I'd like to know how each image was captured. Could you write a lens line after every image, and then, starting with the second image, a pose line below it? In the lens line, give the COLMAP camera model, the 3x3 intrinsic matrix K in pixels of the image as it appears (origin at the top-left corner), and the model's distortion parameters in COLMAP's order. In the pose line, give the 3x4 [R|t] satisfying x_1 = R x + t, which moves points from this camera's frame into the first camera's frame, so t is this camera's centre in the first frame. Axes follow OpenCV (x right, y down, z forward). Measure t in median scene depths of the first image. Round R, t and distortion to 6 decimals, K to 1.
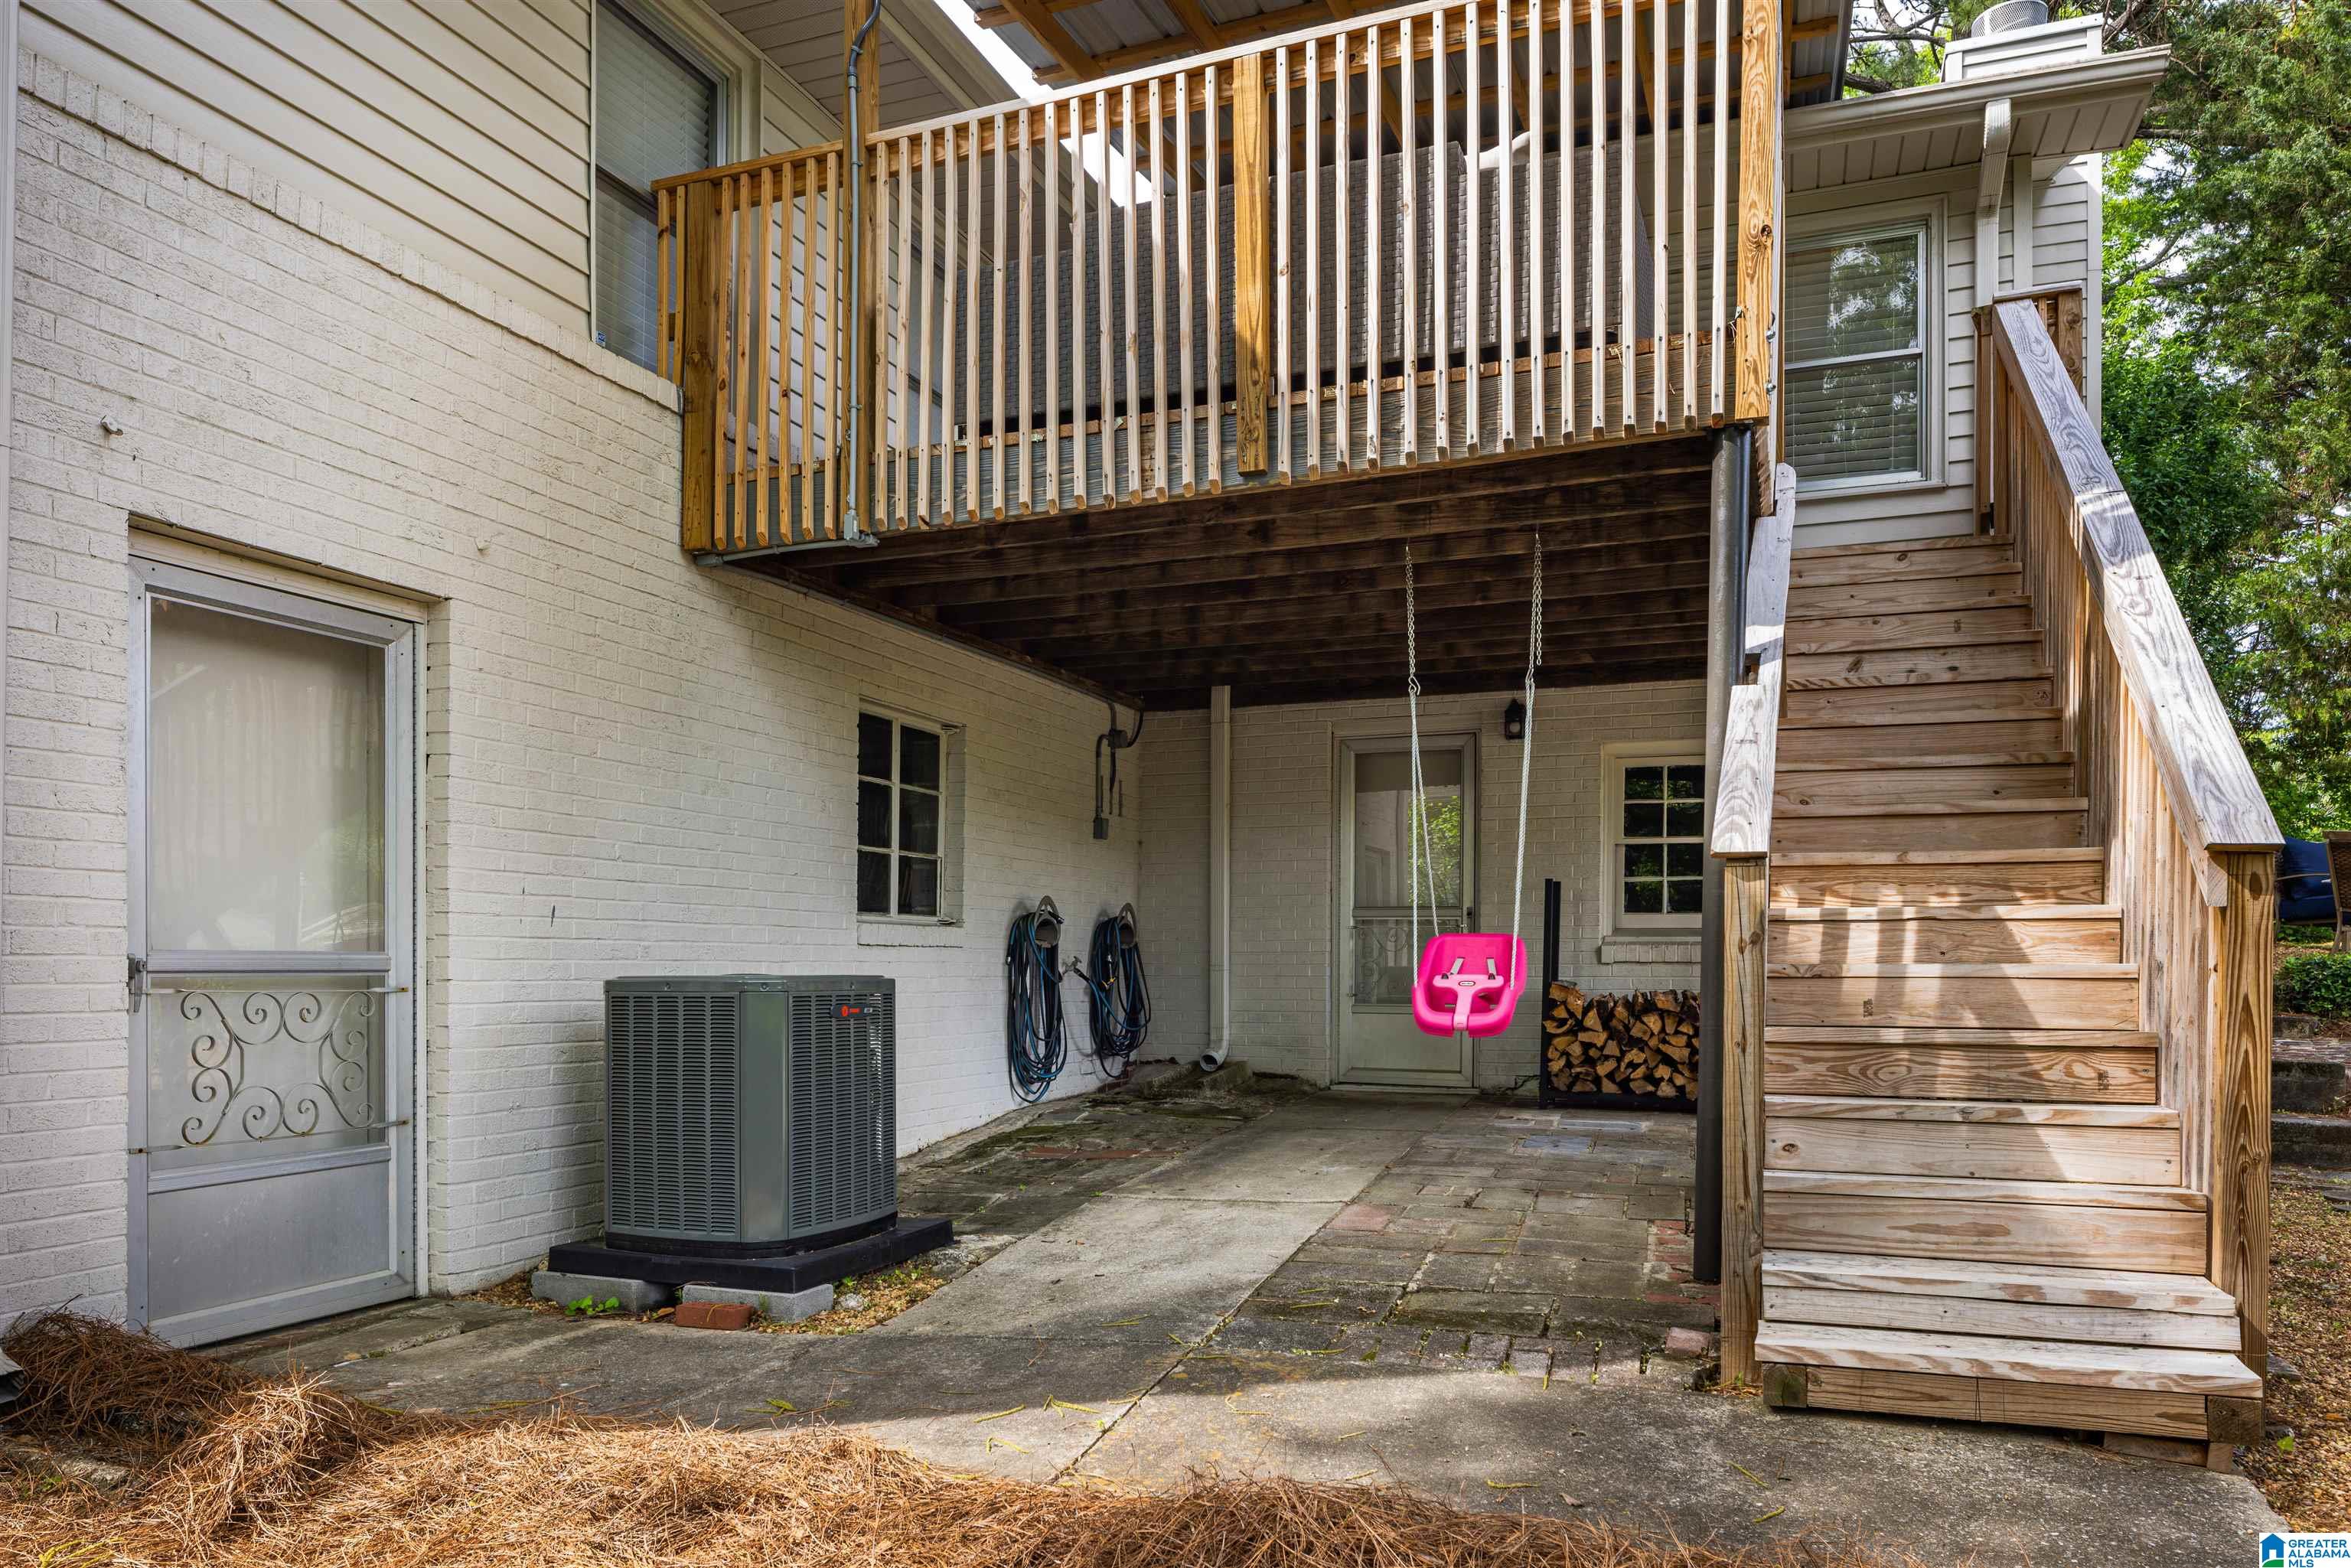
lens RADIAL K [[1608.1, 0, 1175.8], [0, 1608.1, 969.8], [0, 0, 1]] dist [-0.002232, -0.000110]
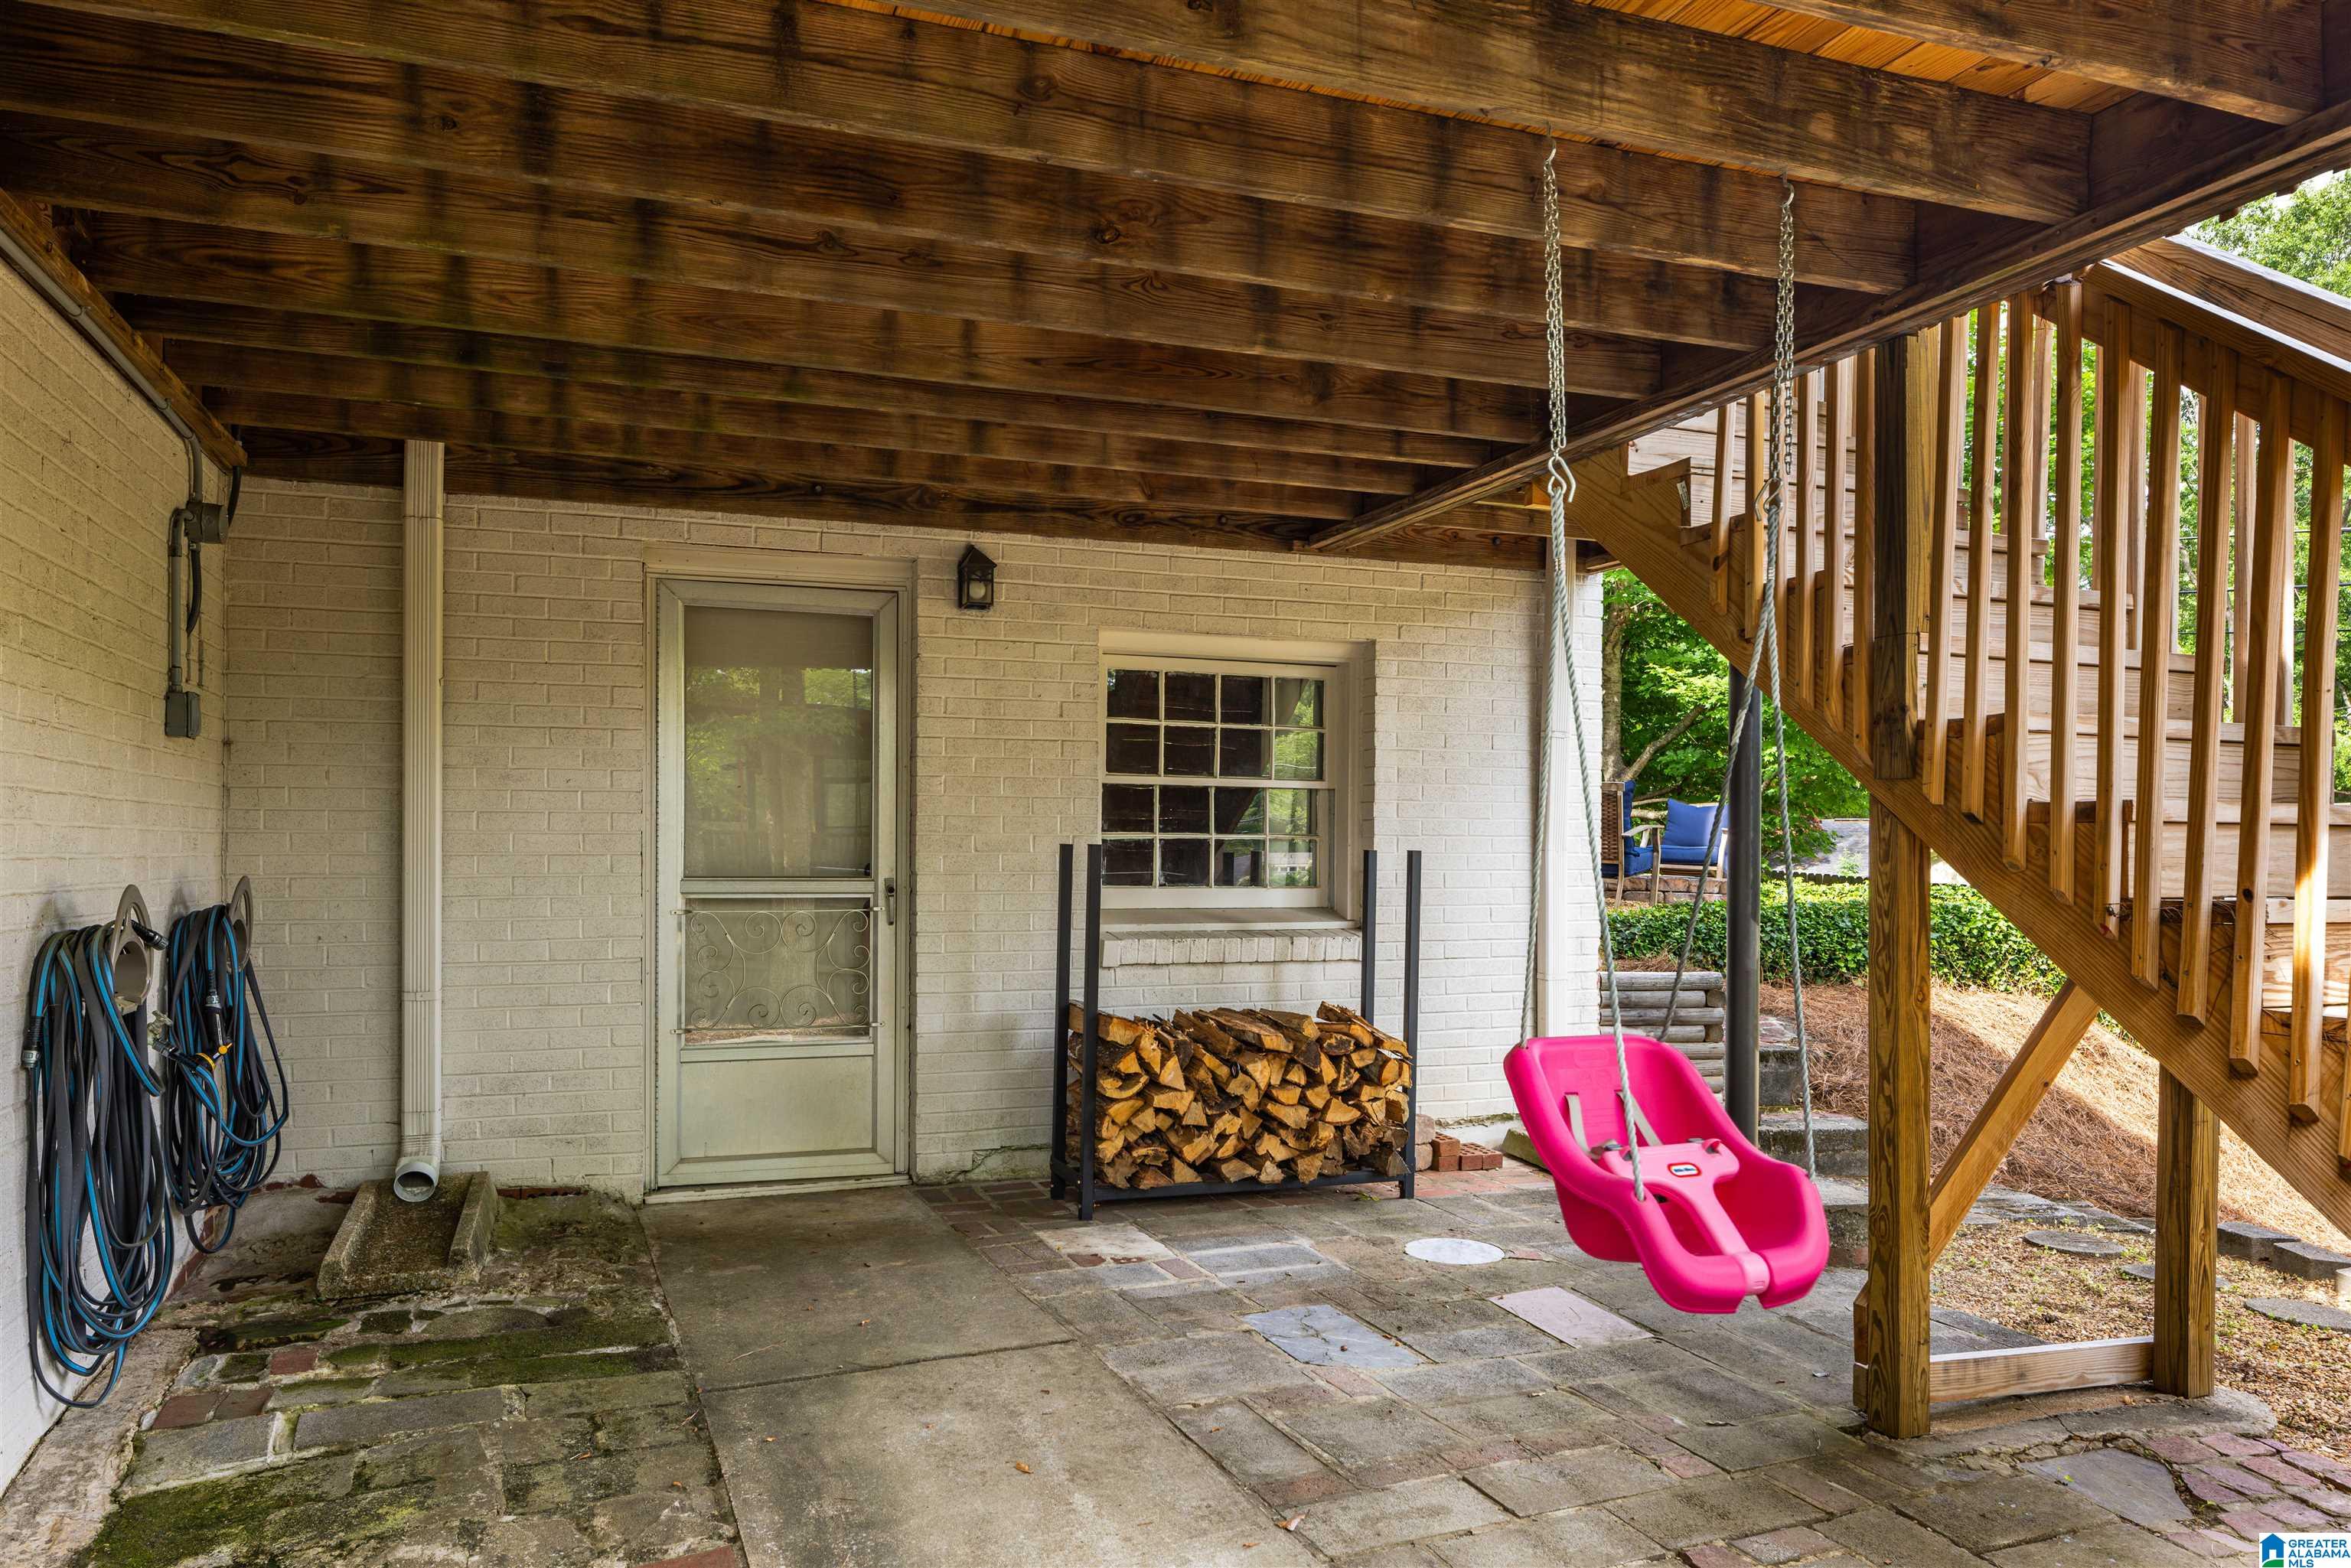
lens RADIAL K [[1572.3, 0, 1176.8], [0, 1572.3, 853.8], [0, 0, 1]] dist [-0.004951, -0.000097]
pose [[0.750257, -0.001551, 0.661145, -0.133792], [-0.000402, 0.999996, 0.002802, -0.051489], [-0.661146, -0.002368, 0.750253, 0.499117]]
